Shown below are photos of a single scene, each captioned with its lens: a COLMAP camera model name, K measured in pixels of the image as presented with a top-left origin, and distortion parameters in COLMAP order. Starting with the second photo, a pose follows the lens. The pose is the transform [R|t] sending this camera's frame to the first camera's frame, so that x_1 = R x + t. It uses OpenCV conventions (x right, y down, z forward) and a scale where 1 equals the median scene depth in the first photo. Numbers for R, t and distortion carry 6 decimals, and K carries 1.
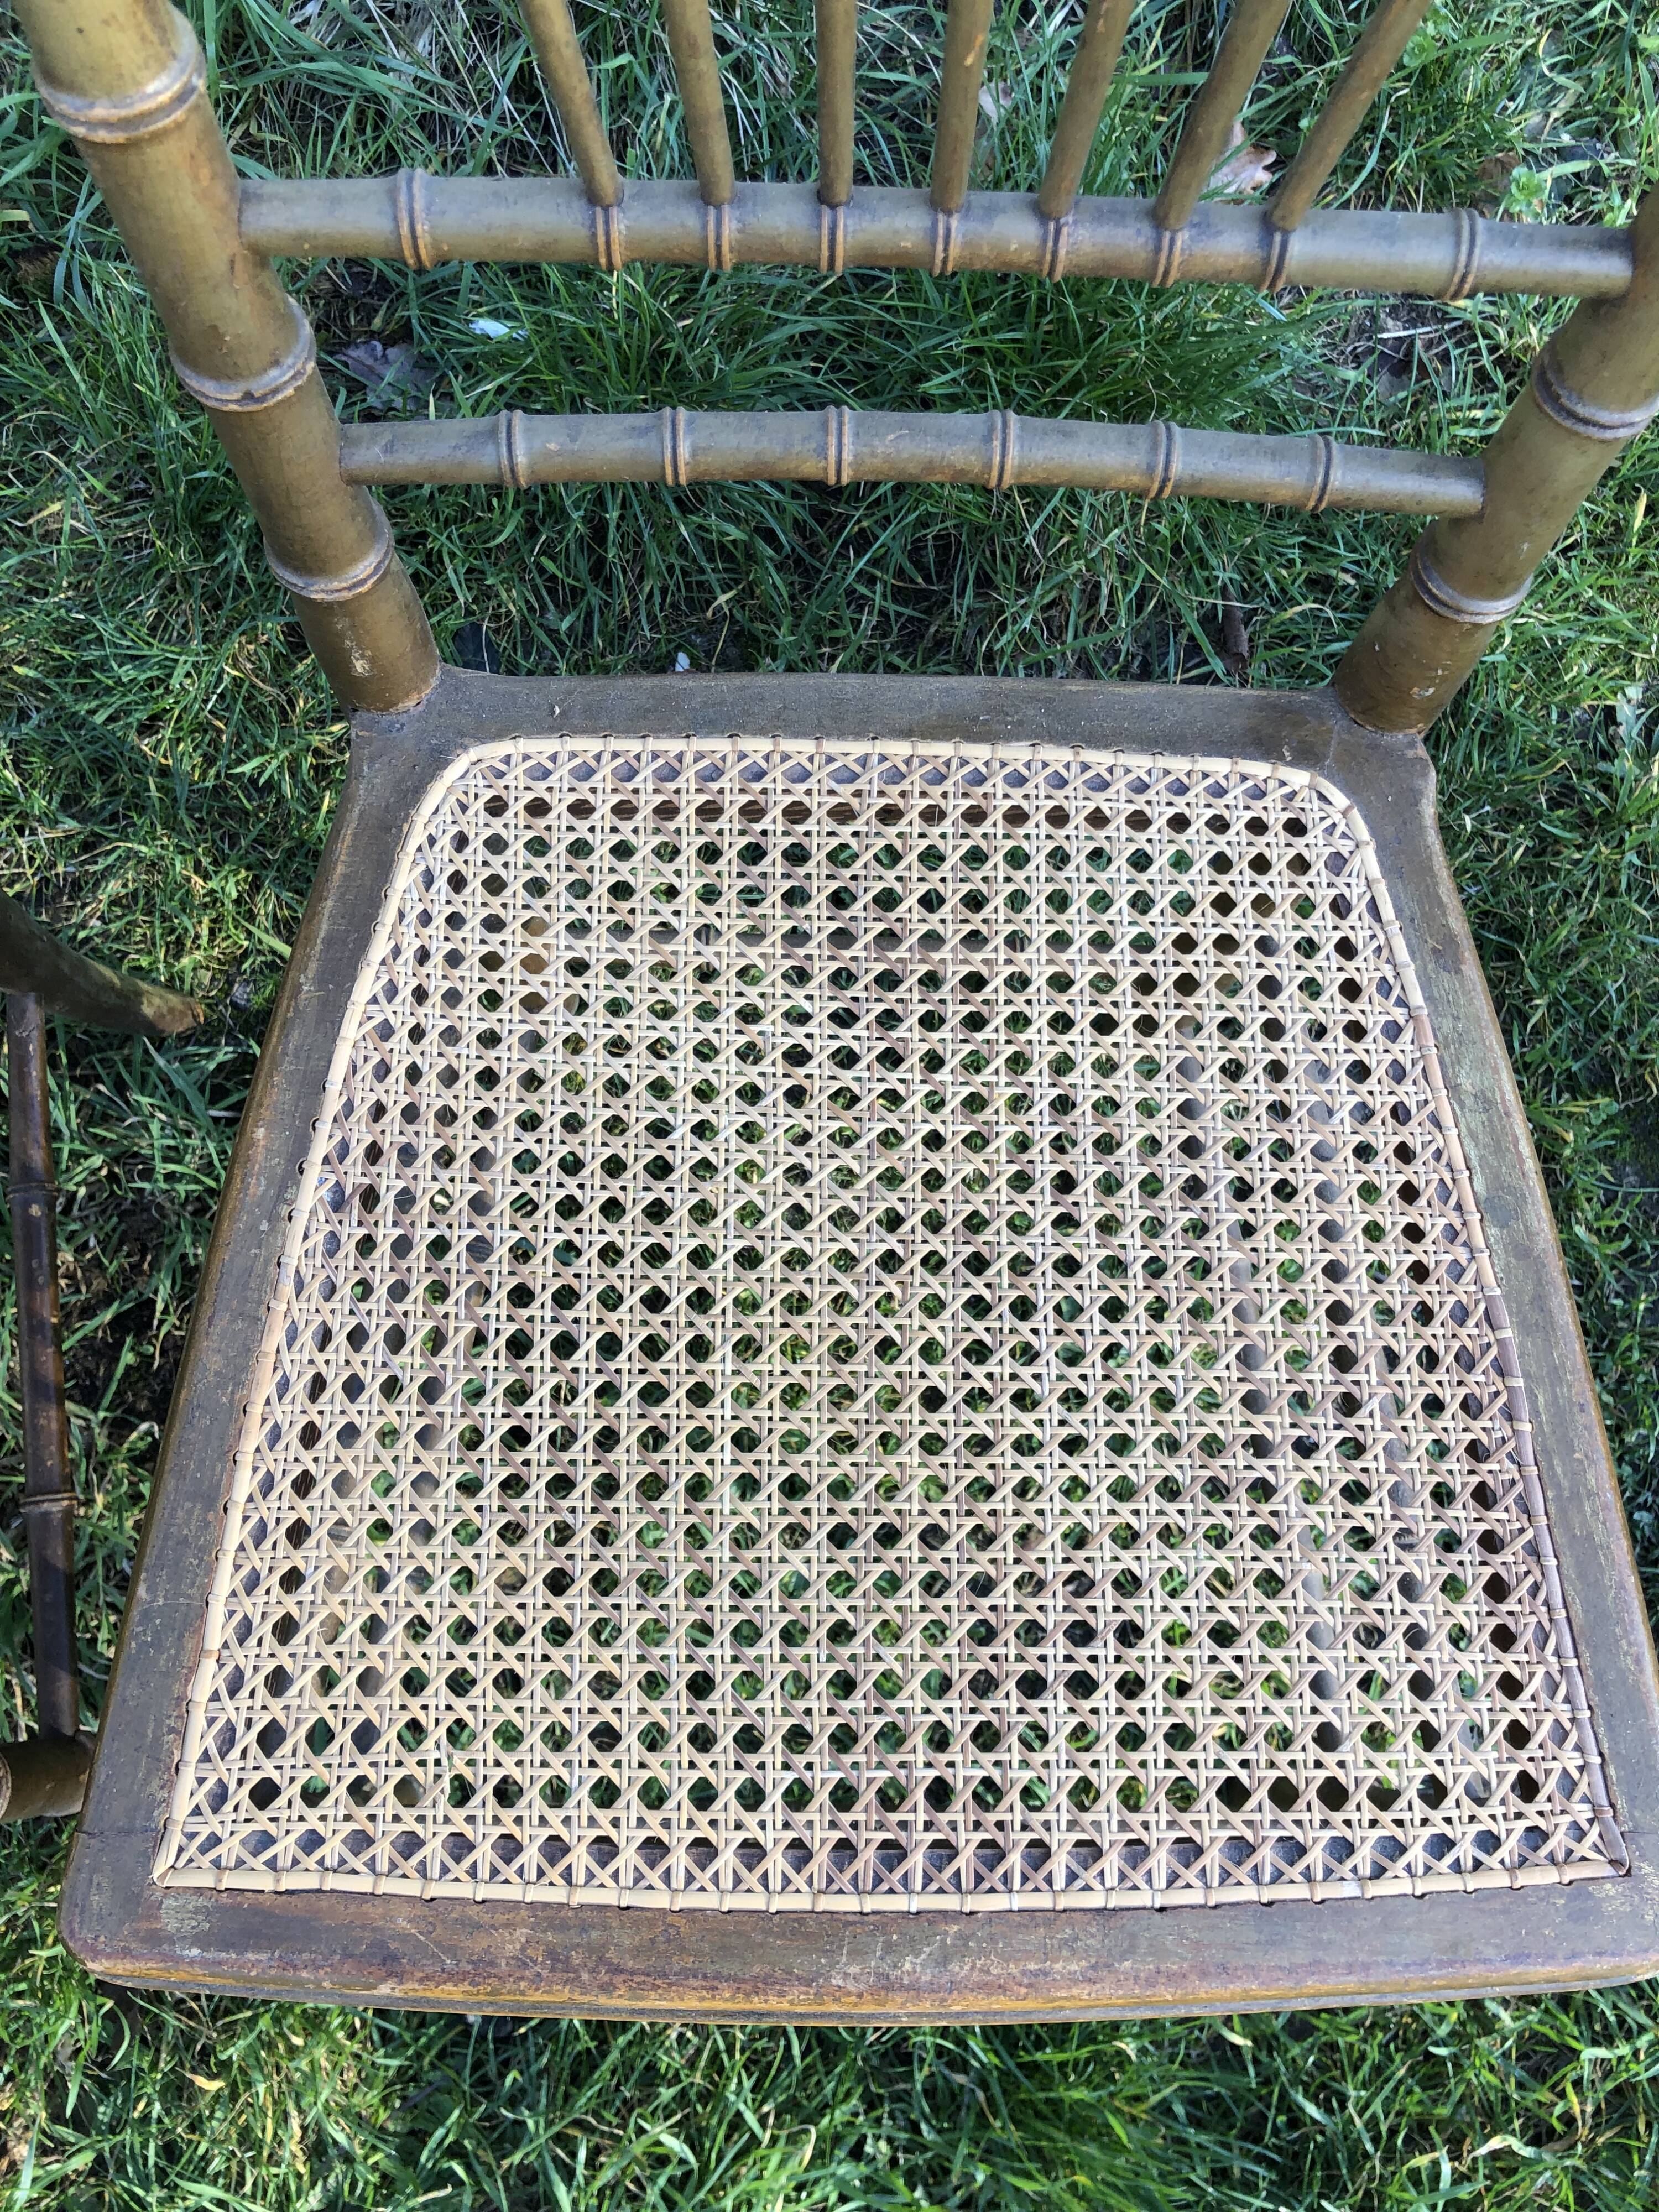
lens RADIAL K [[1853.2, 0, 834.1], [0, 1853.2, 1096.9], [0, 0, 1]] dist [0.028150, -0.004708]
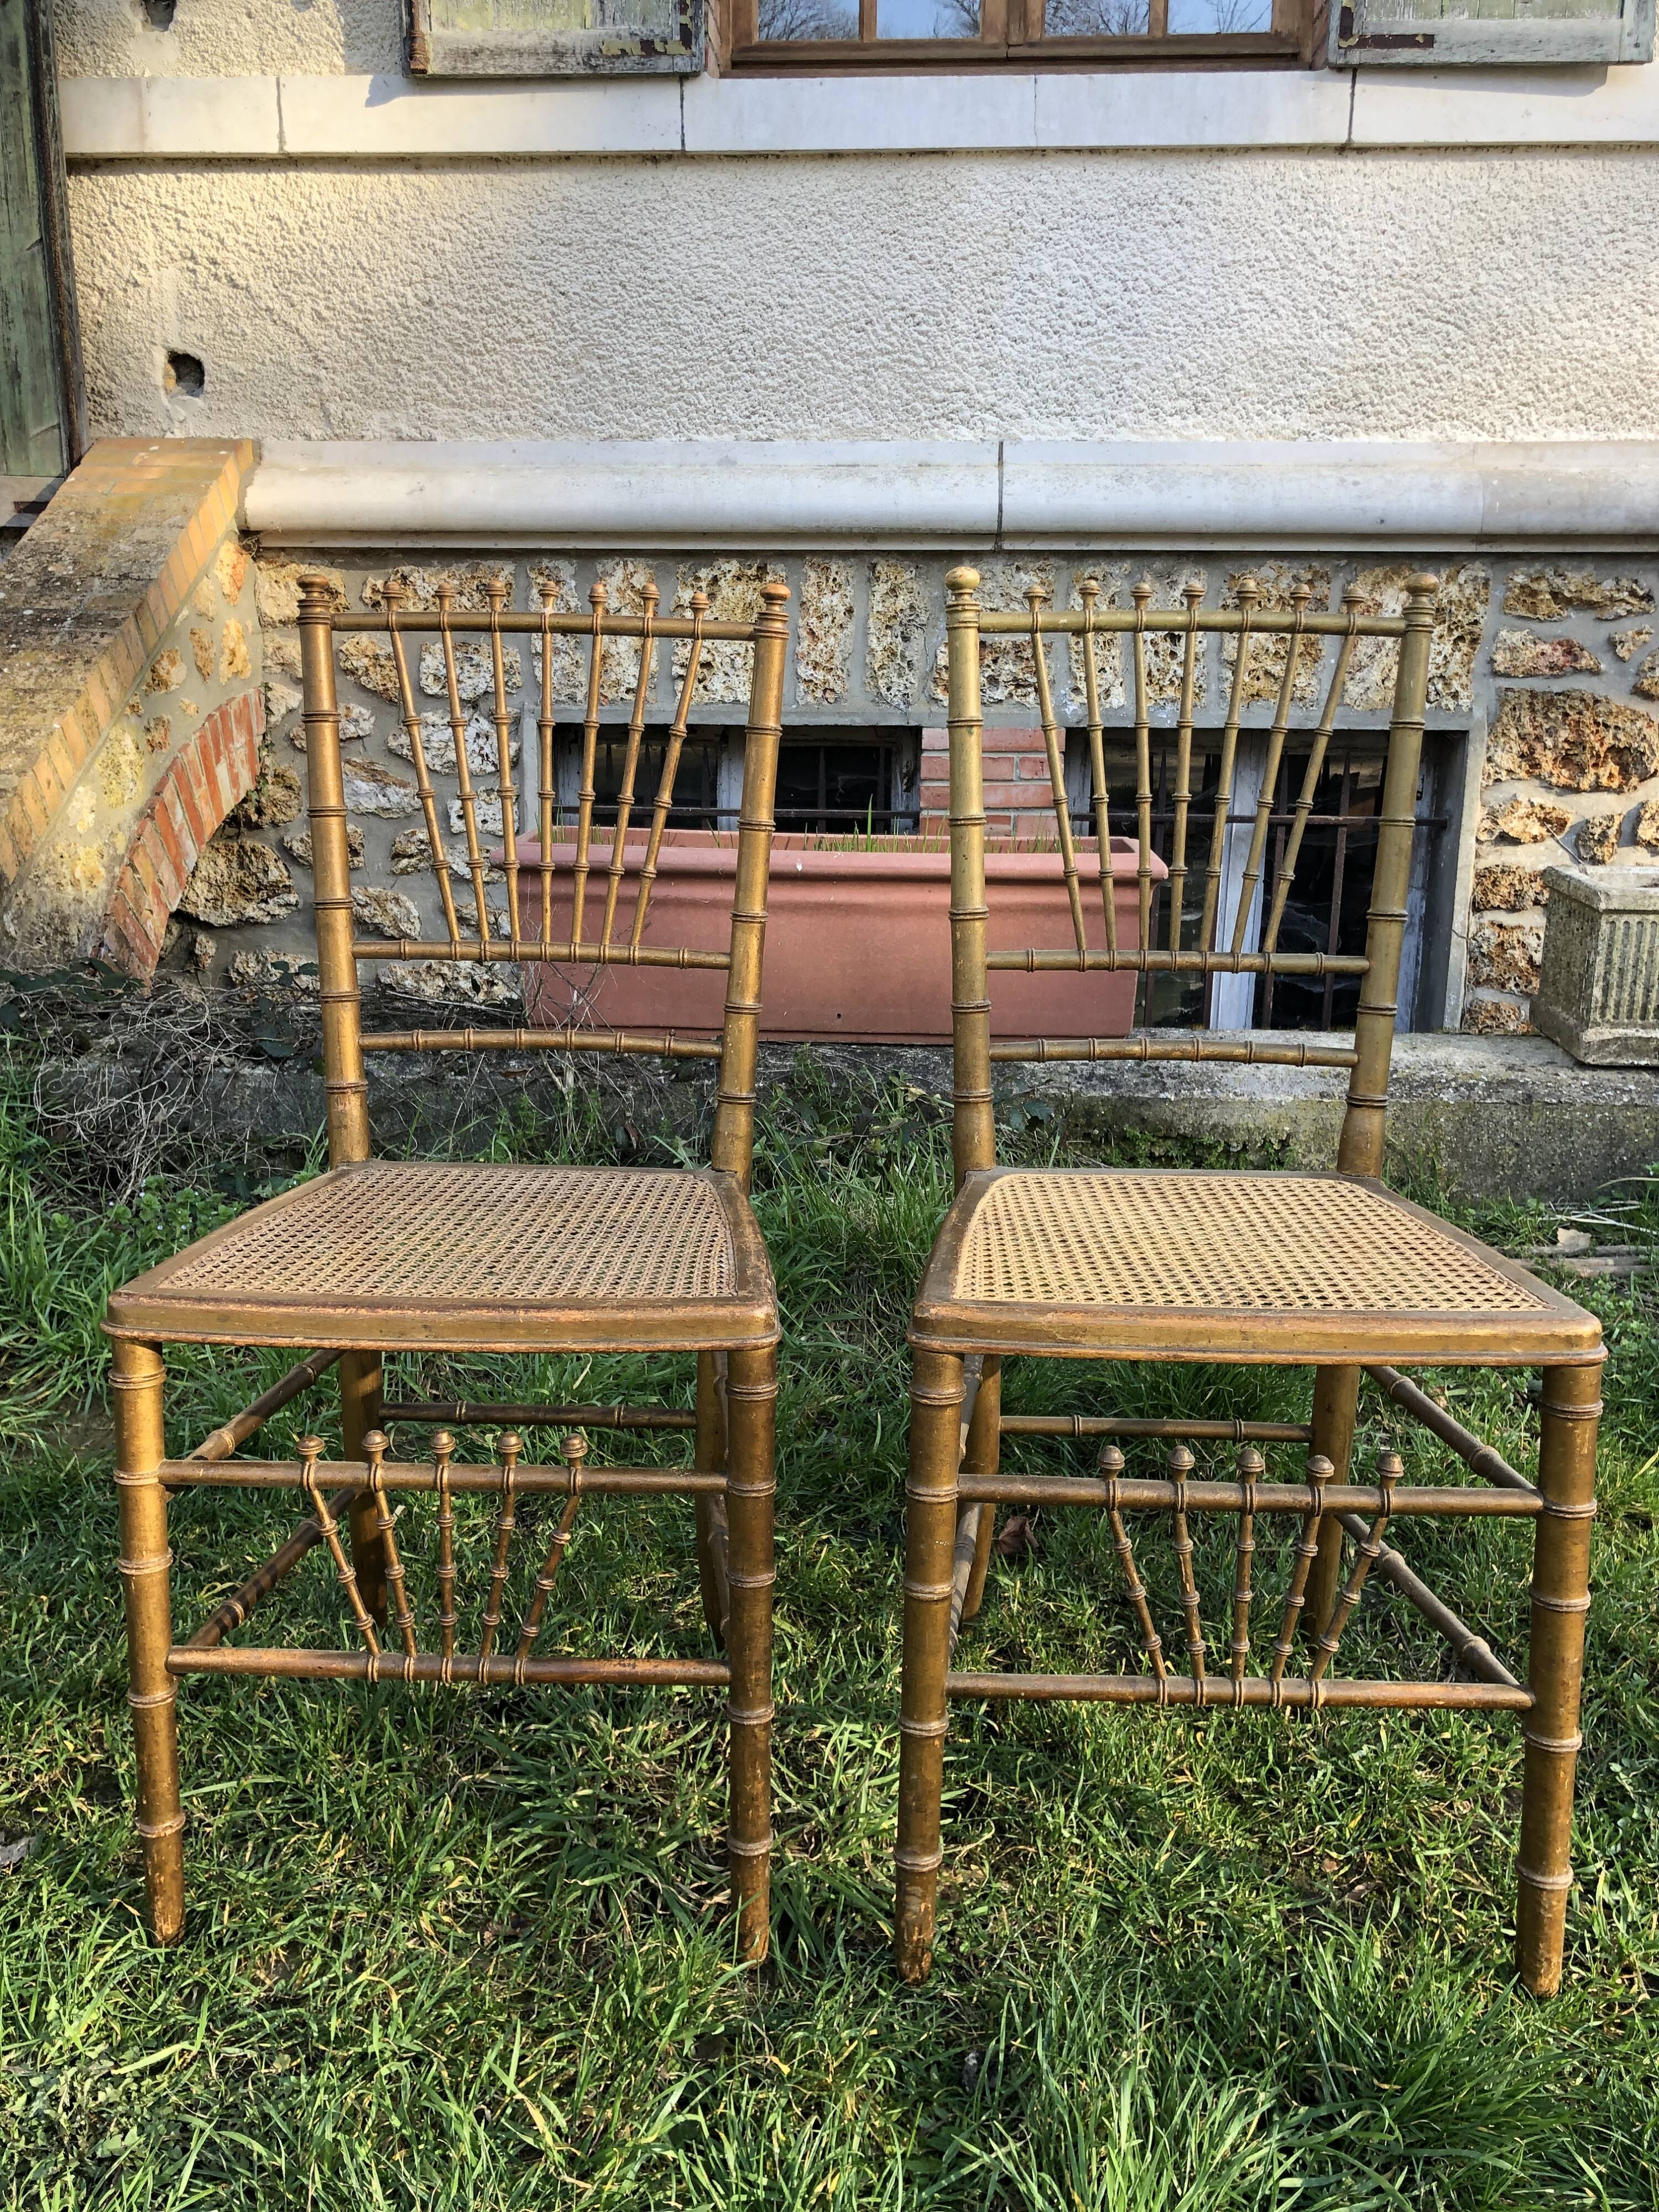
lens RADIAL K [[1787.3, 0, 825.6], [0, 1787.3, 1096.4], [0, 0, 1]] dist [0.041198, -0.039353]
pose [[0.999161, -0.026791, -0.030990, -0.407992], [-0.014619, 0.473492, -0.880677, 2.171726], [0.038268, 0.880390, 0.472703, -0.345711]]
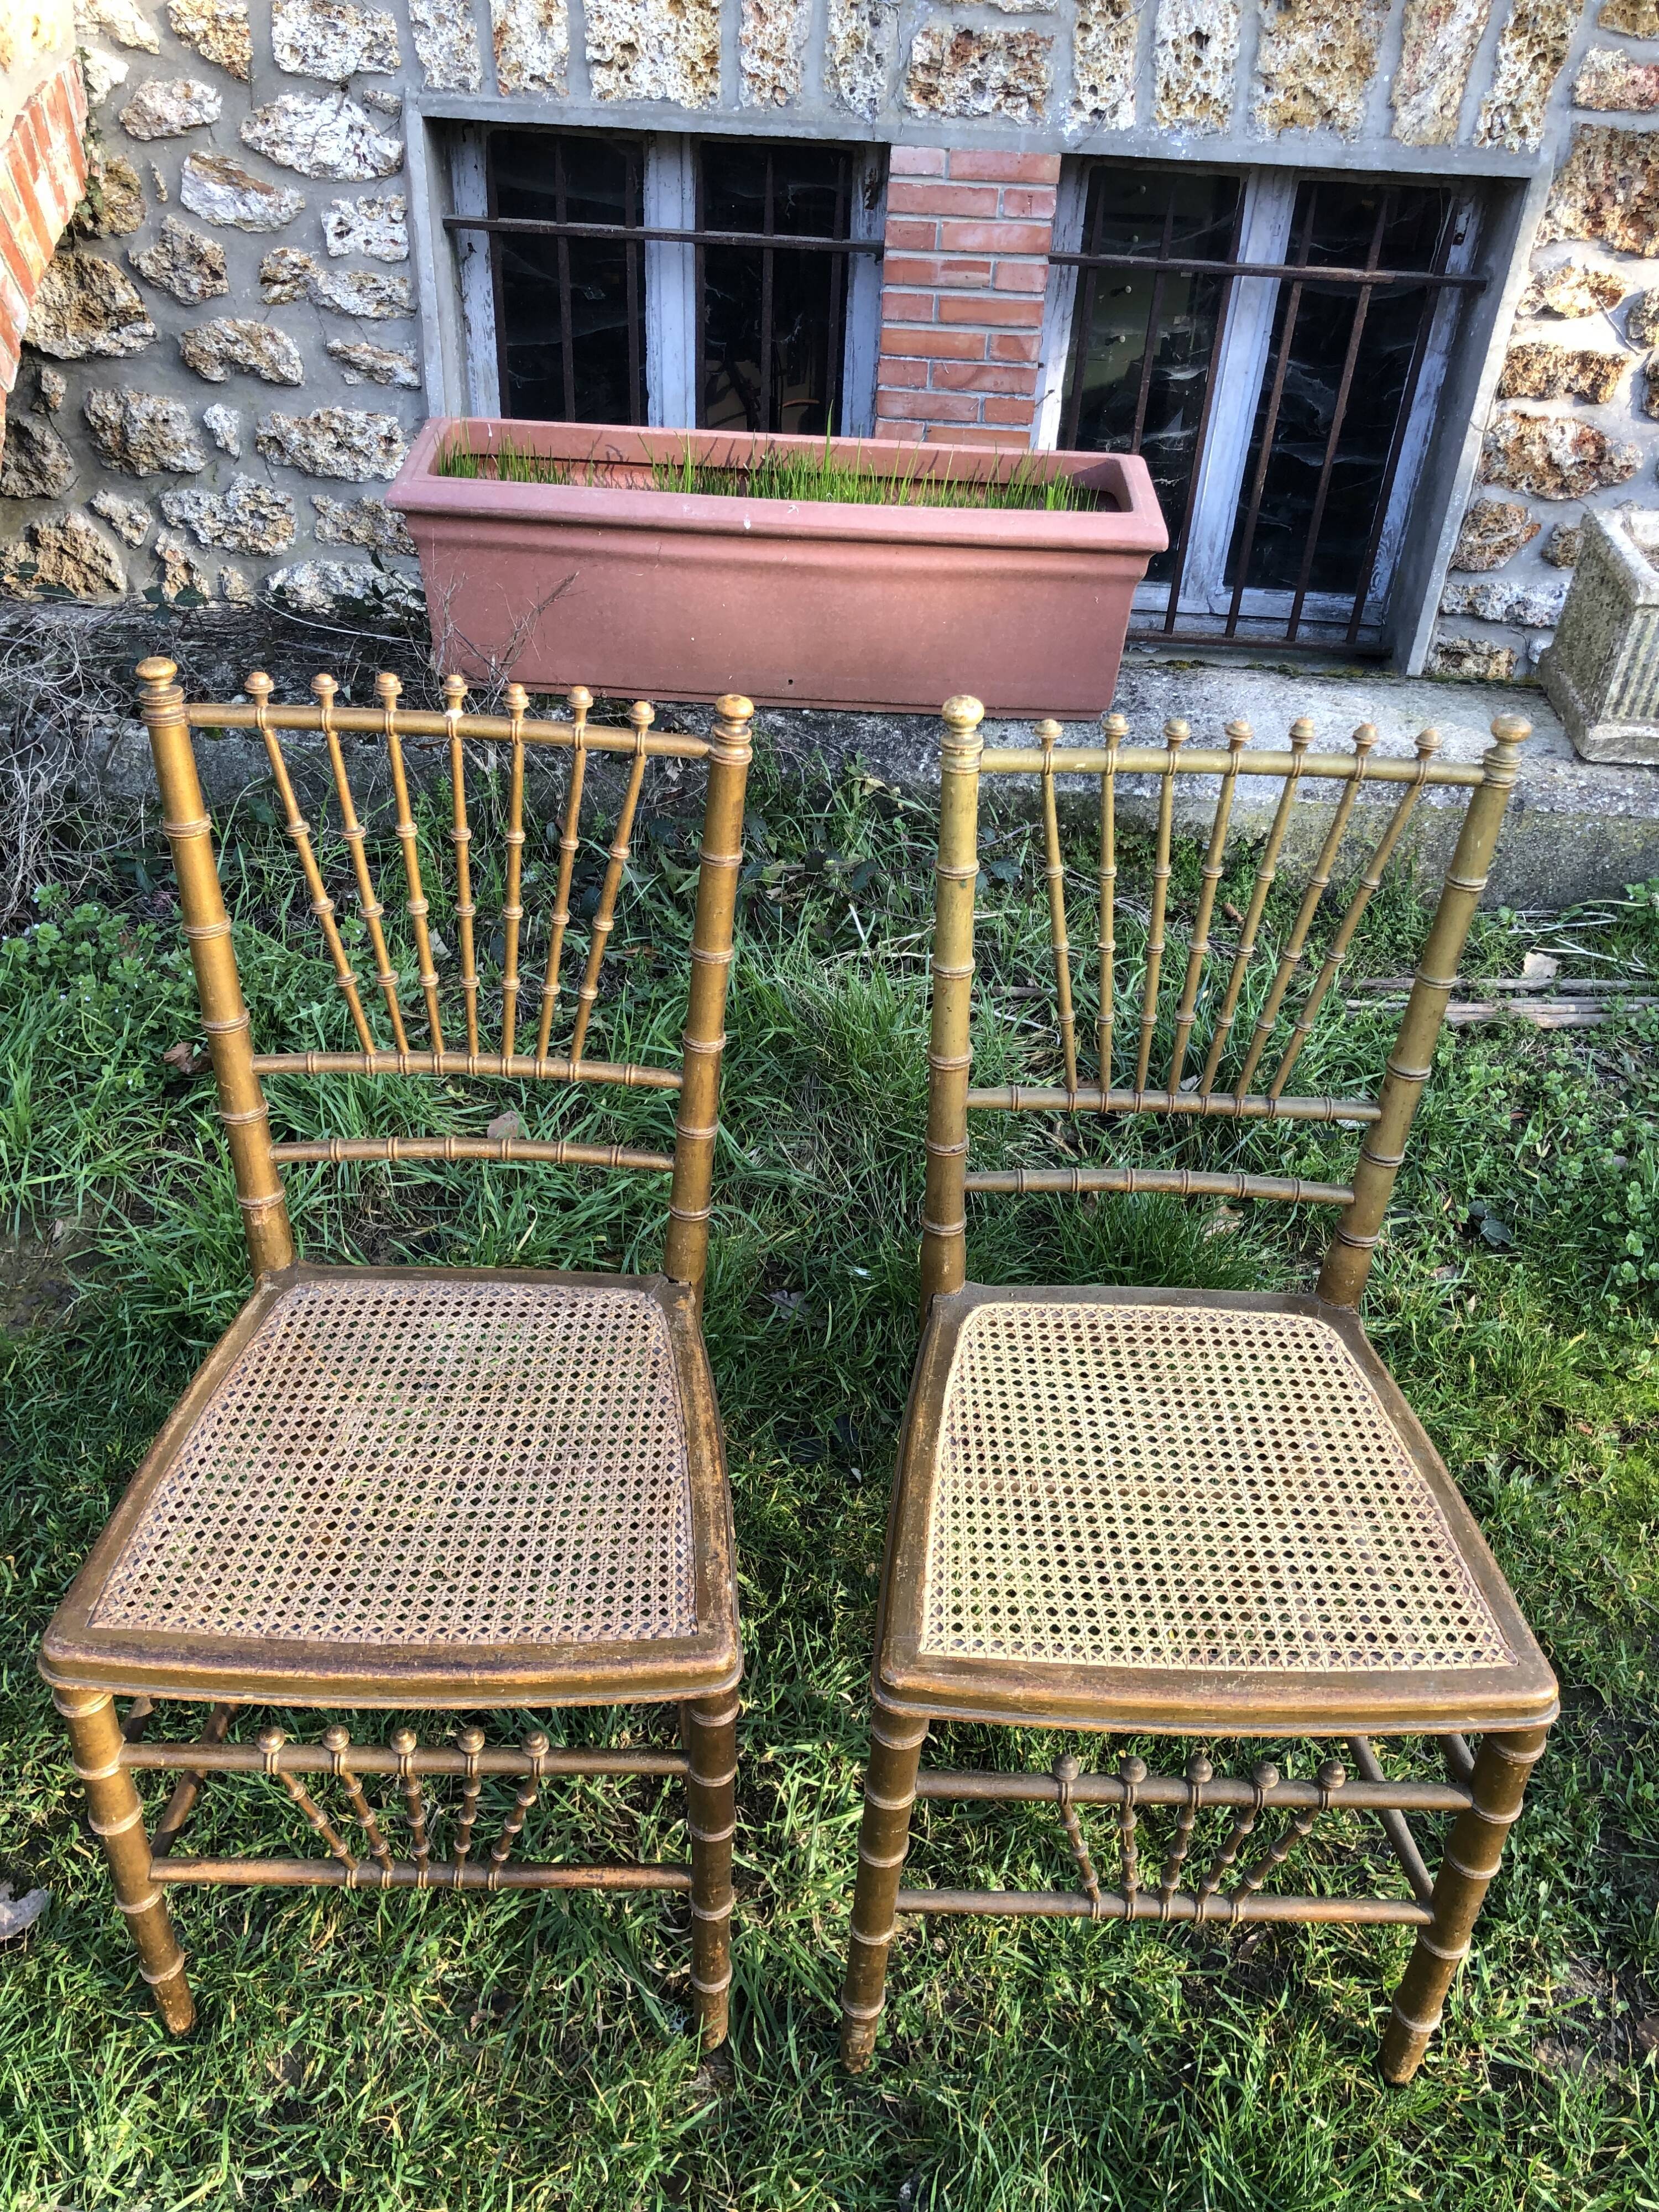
lens RADIAL K [[1787.3, 0, 843.9], [0, 1787.3, 1079.0], [0, 0, 1]] dist [0.041198, -0.039353]
pose [[0.999939, -0.003302, 0.010501, -0.438044], [0.009037, 0.790938, -0.611829, 1.145238], [-0.006285, 0.611887, 0.790920, -1.212225]]
